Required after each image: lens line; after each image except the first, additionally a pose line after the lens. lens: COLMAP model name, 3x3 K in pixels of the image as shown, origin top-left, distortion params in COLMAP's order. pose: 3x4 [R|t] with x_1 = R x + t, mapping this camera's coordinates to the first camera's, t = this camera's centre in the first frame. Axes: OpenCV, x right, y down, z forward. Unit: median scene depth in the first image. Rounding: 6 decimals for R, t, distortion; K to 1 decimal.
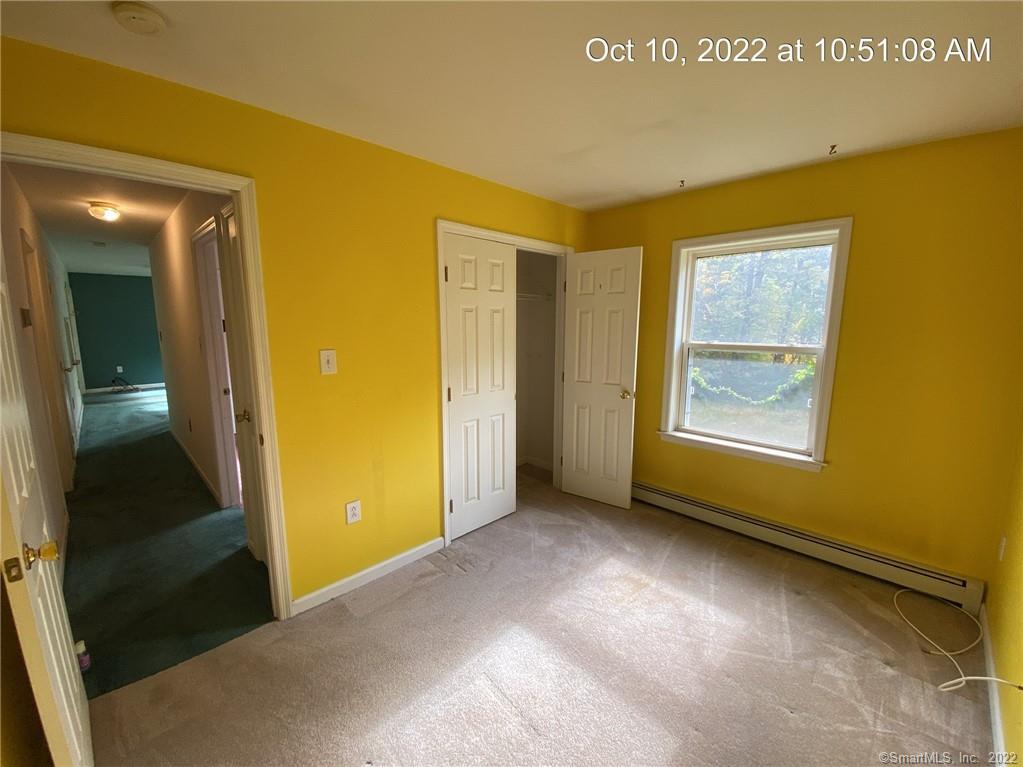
lens RADIAL K [[404.1, 0, 514.1], [0, 404.1, 382.1], [0, 0, 1]] dist [0.031557, -0.027703]
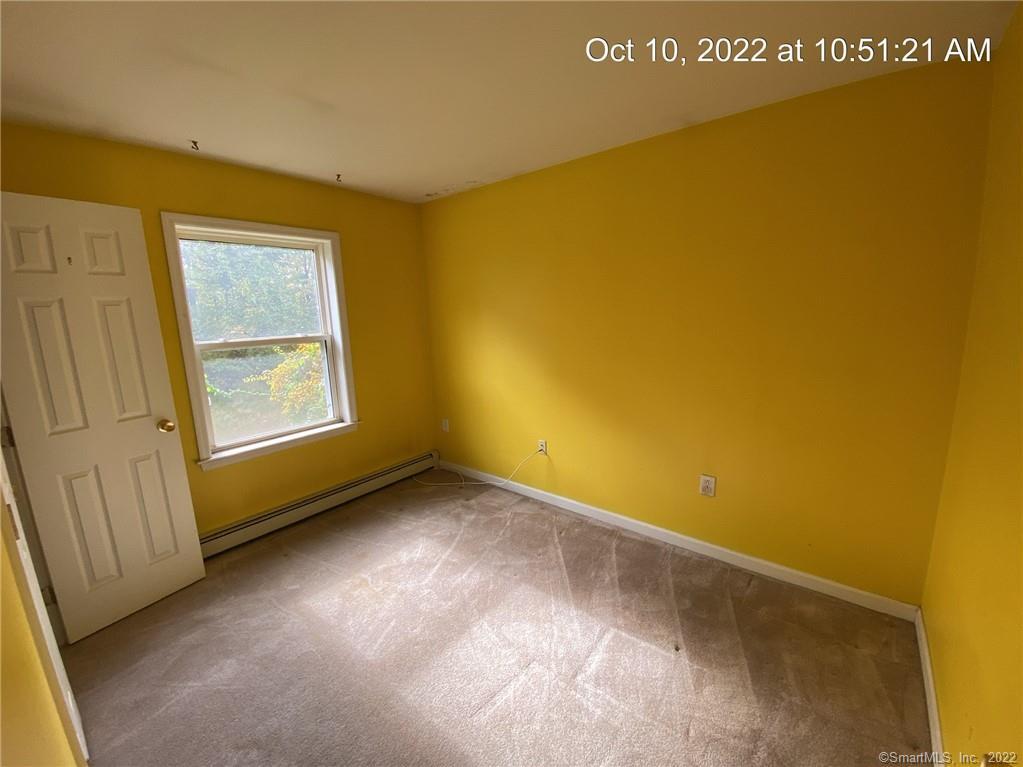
lens RADIAL K [[404.1, 0, 514.1], [0, 404.1, 382.1], [0, 0, 1]] dist [0.031557, -0.027703]
pose [[-0.090813, -0.172923, 0.980740, -0.462328], [0.178867, 0.965962, 0.186880, -0.066309], [-0.979673, 0.192393, -0.056791, 0.473508]]
